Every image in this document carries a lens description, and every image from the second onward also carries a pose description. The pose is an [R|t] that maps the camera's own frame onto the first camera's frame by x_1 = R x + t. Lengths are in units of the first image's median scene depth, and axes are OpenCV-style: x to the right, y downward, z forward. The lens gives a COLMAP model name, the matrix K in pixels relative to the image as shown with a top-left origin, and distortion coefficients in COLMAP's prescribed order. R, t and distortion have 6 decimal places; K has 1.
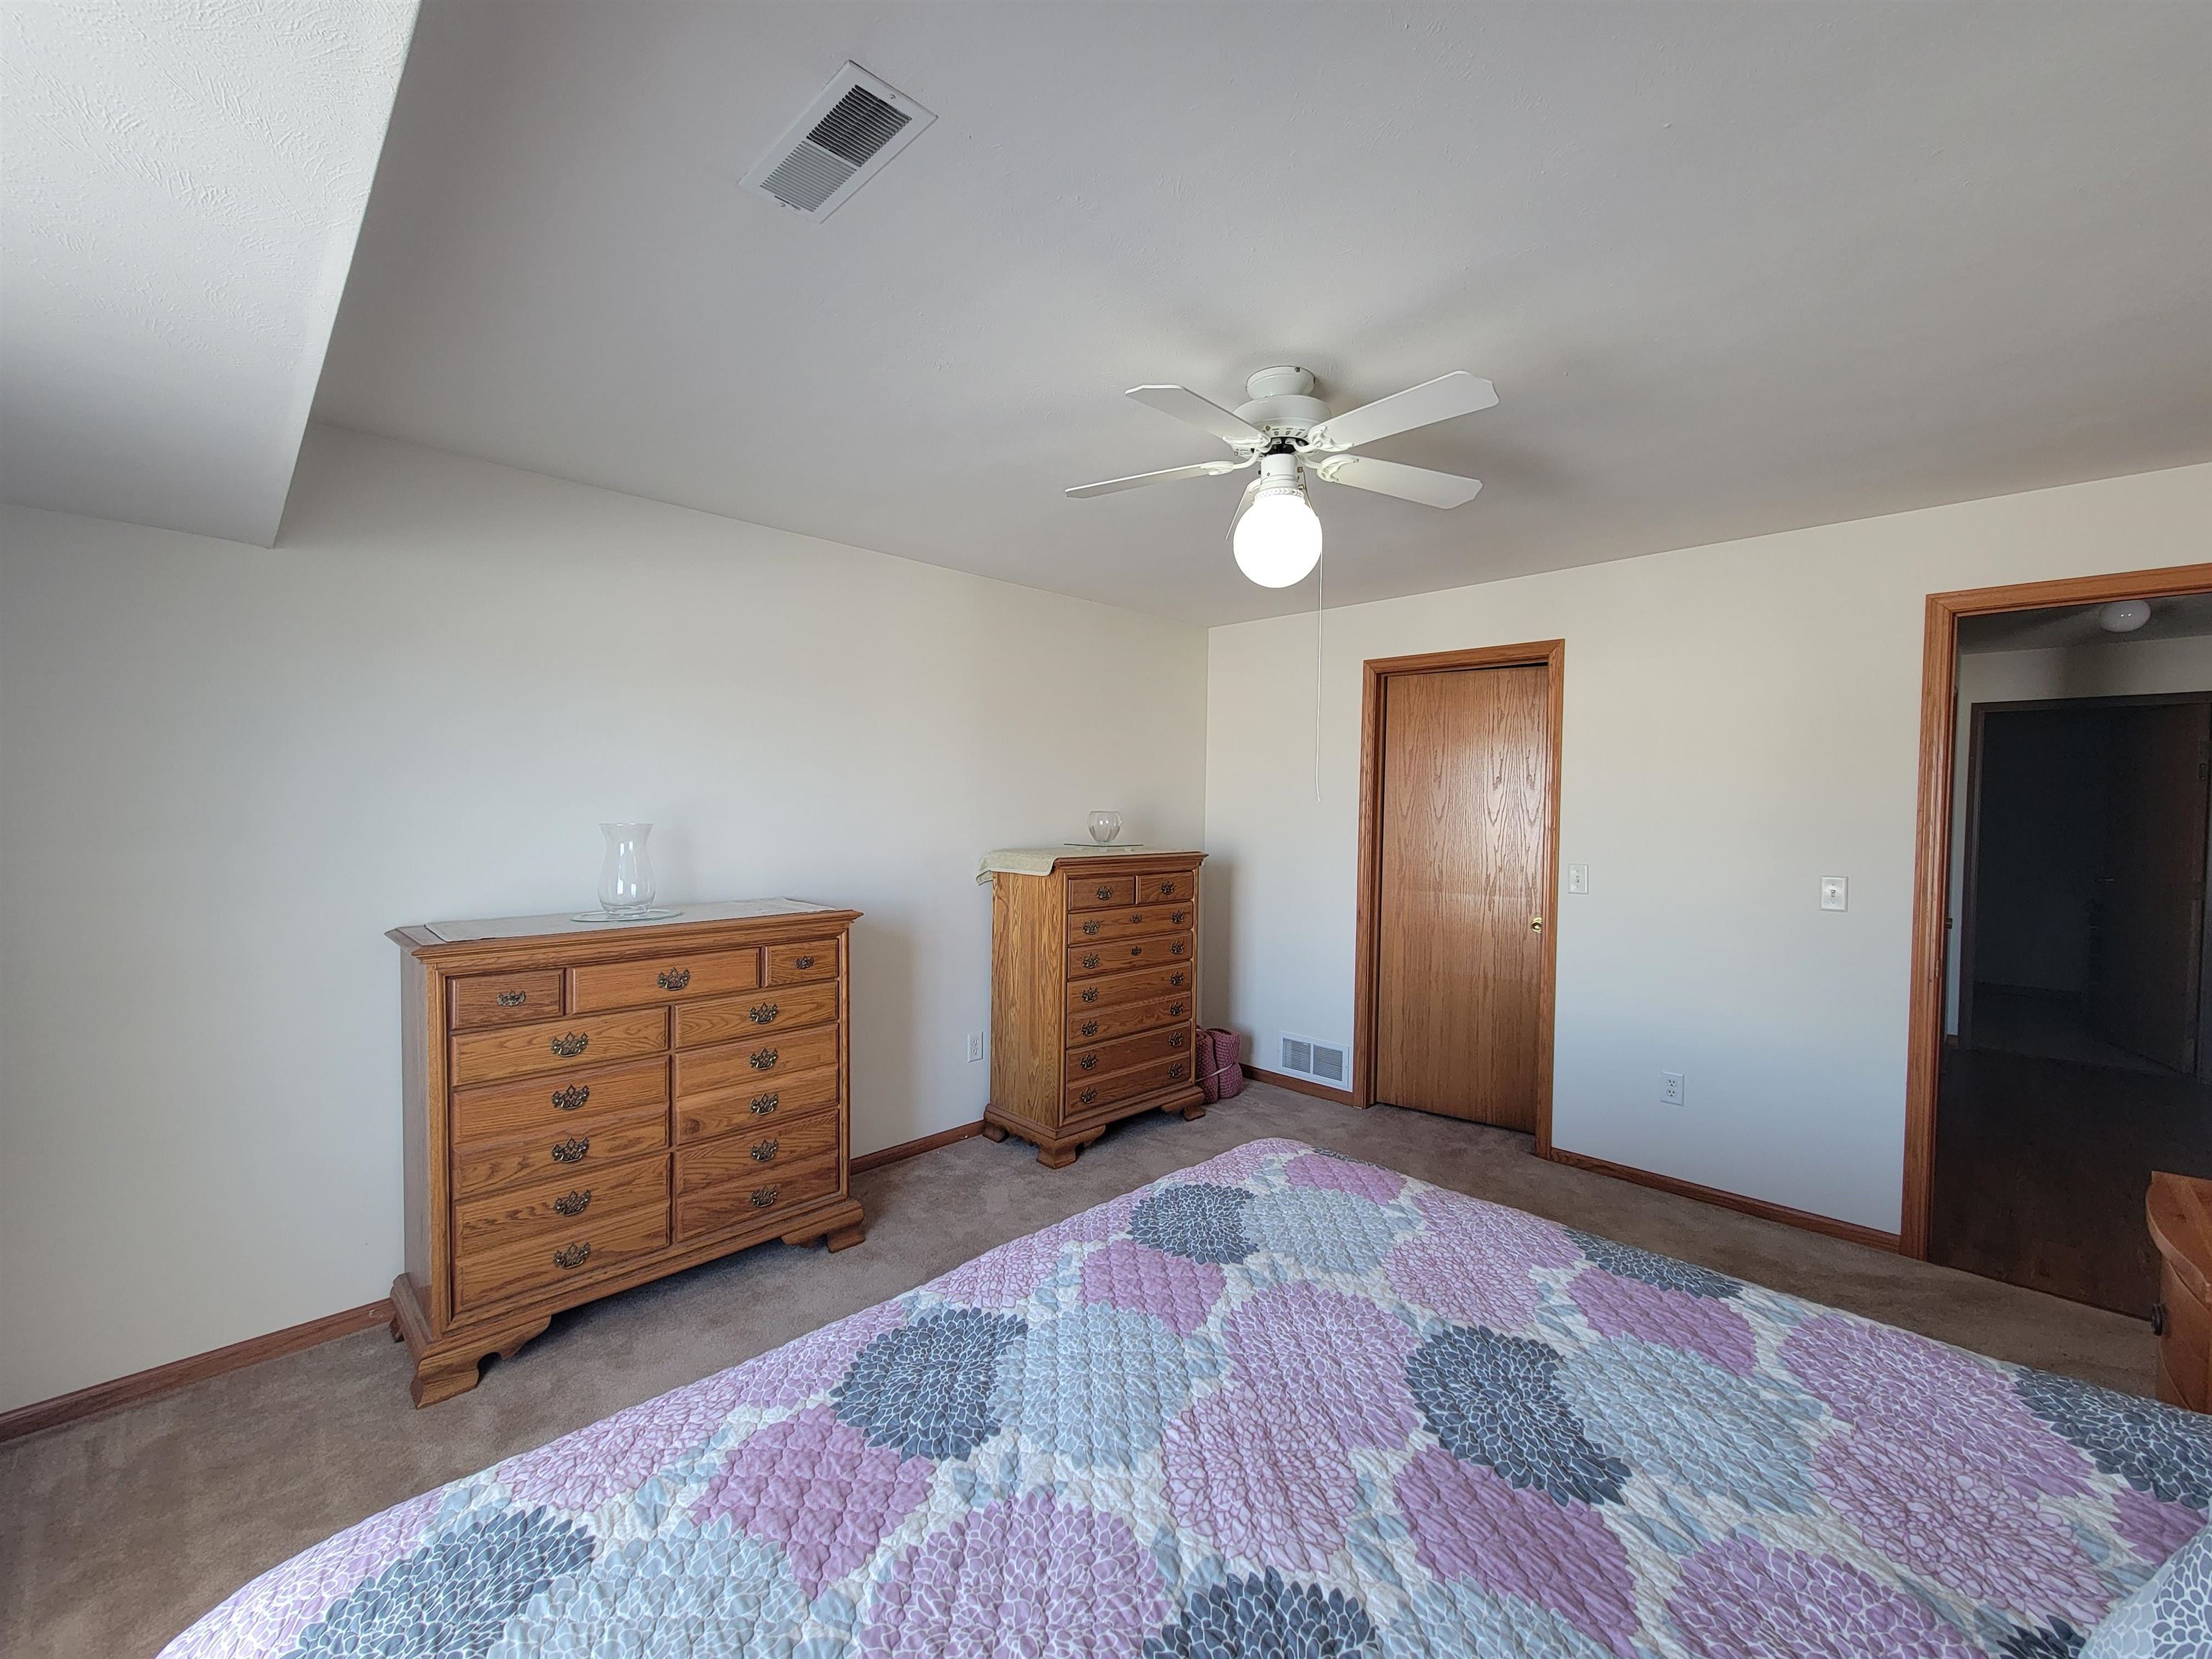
lens RADIAL K [[891.5, 0, 1122.6], [0, 891.5, 830.7], [0, 0, 1]] dist [-0.001933, -0.000380]
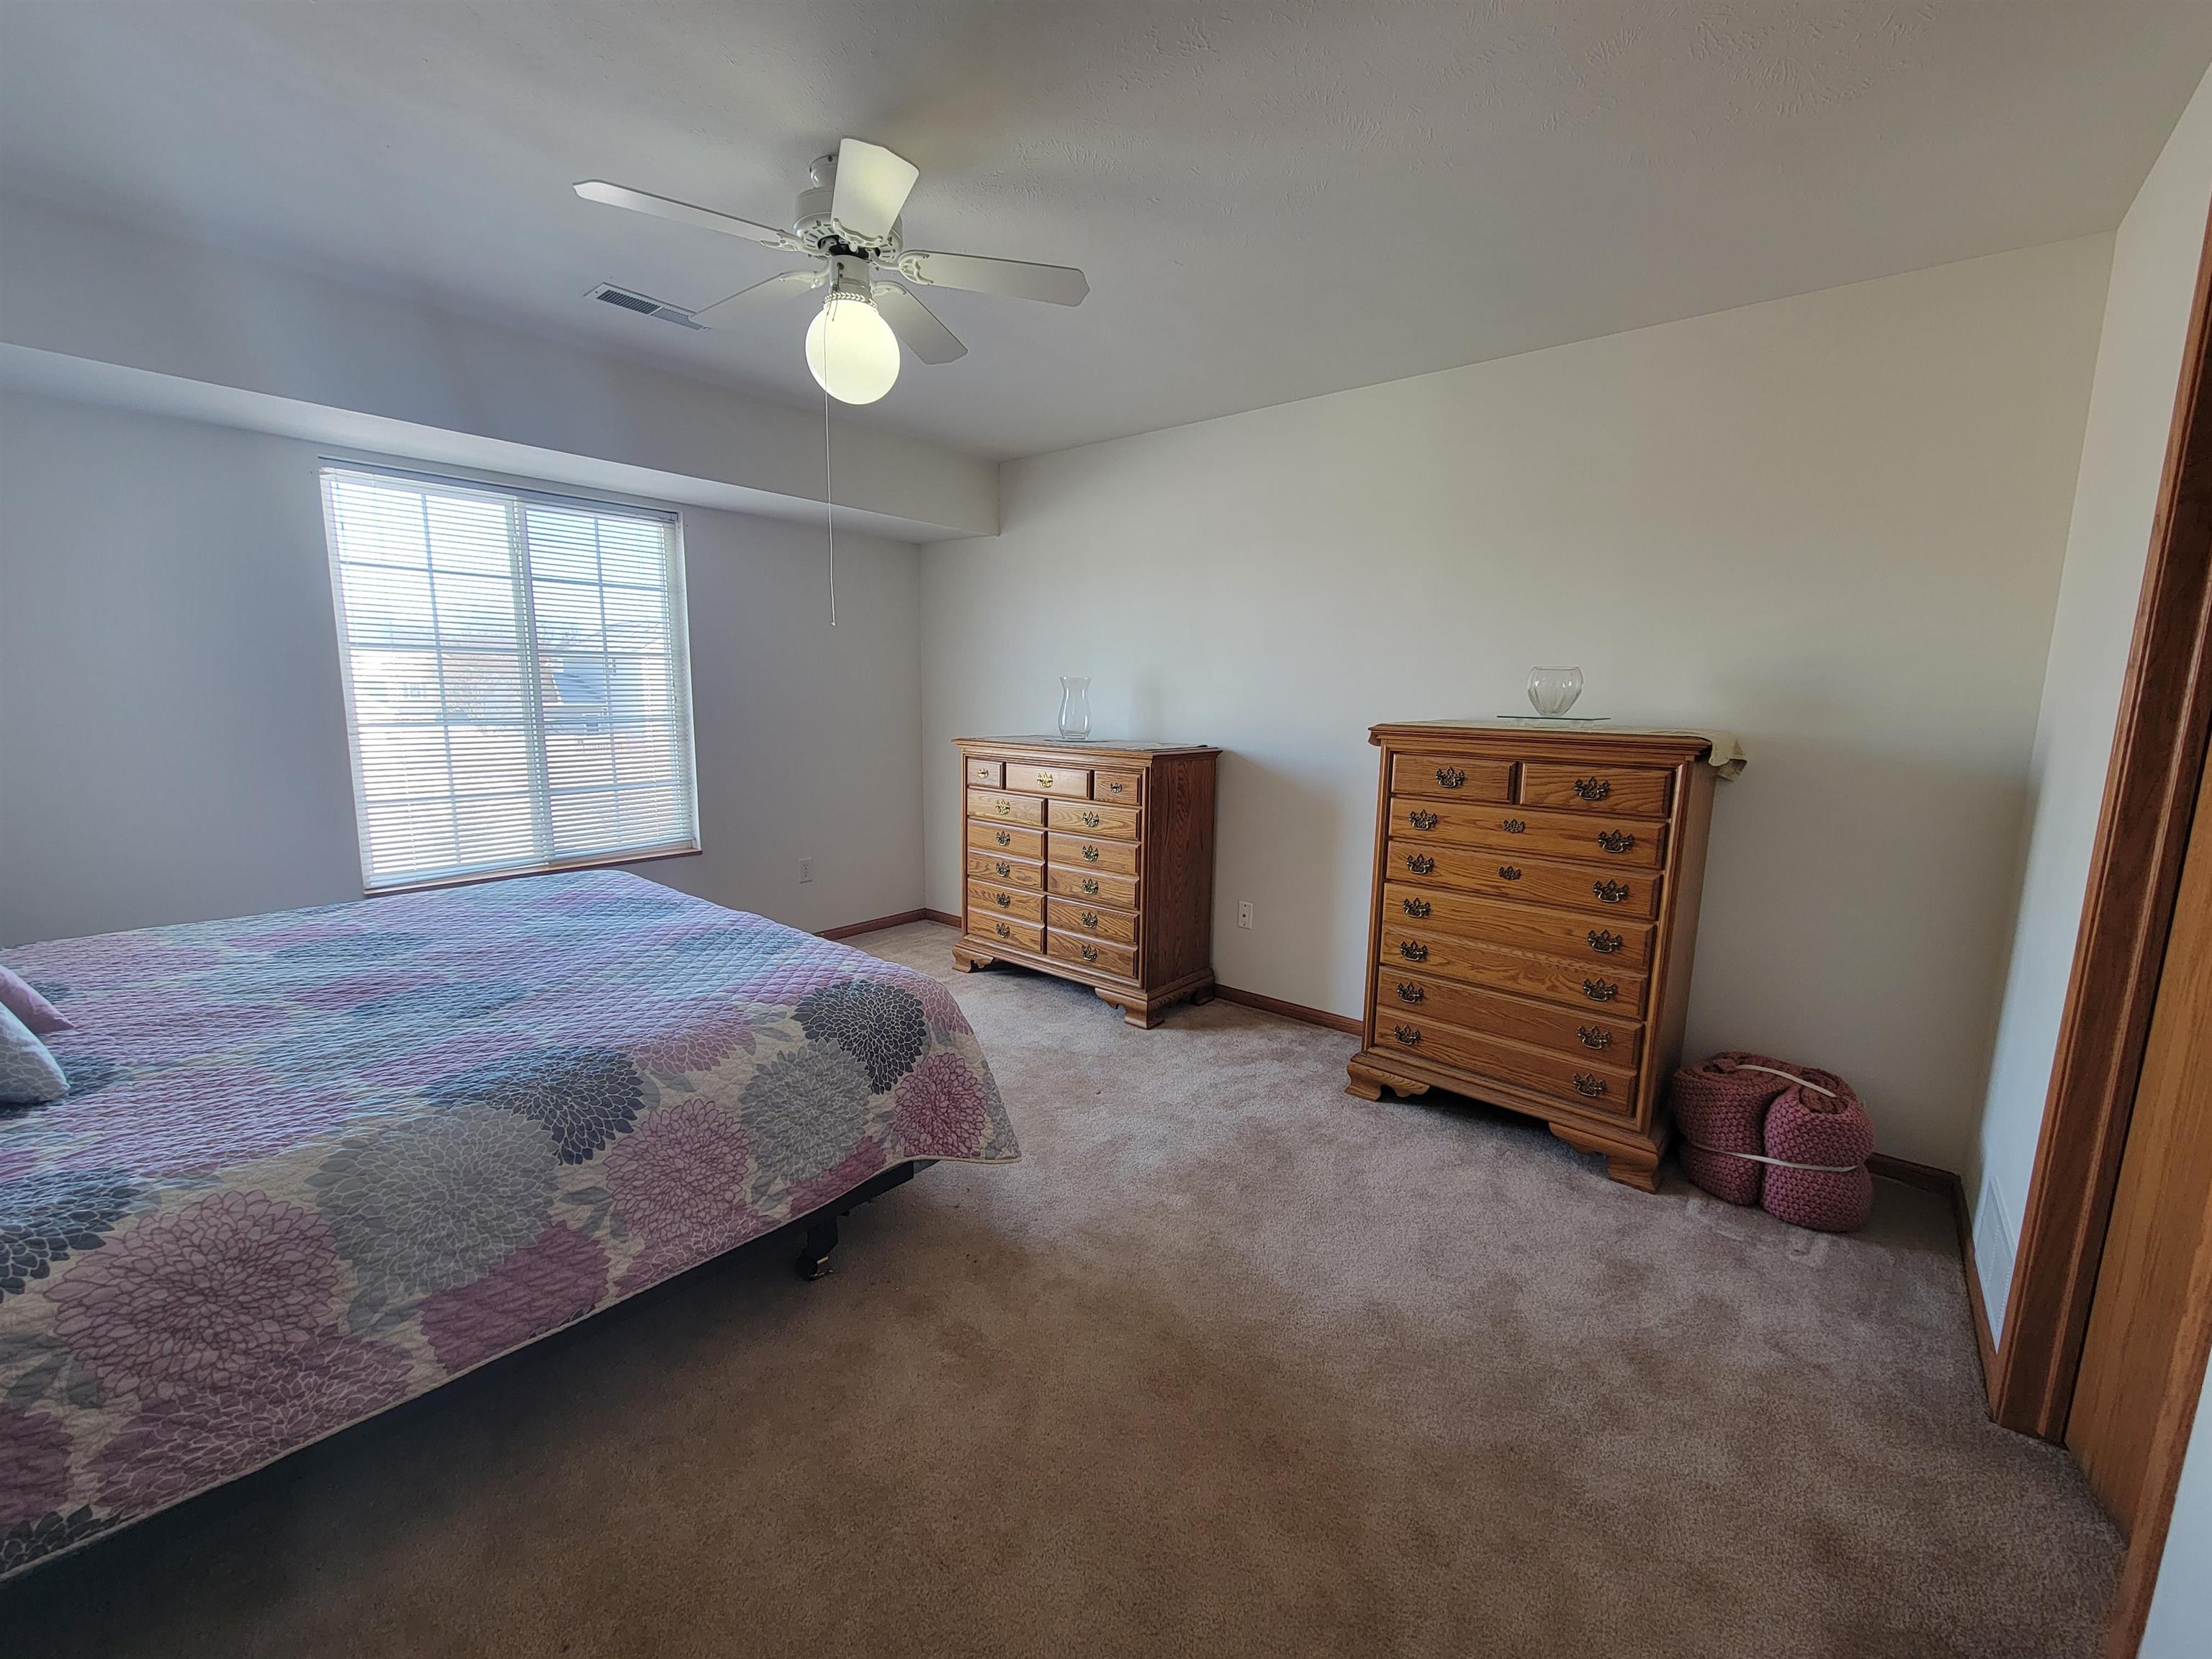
lens RADIAL K [[891.5, 0, 1122.1], [0, 891.5, 826.2], [0, 0, 1]] dist [-0.001933, -0.000380]
pose [[0.089477, 0.139373, -0.986189, 0.806053], [-0.045577, 0.989697, 0.135733, 0.026964], [0.994946, 0.032803, 0.094907, 0.797885]]
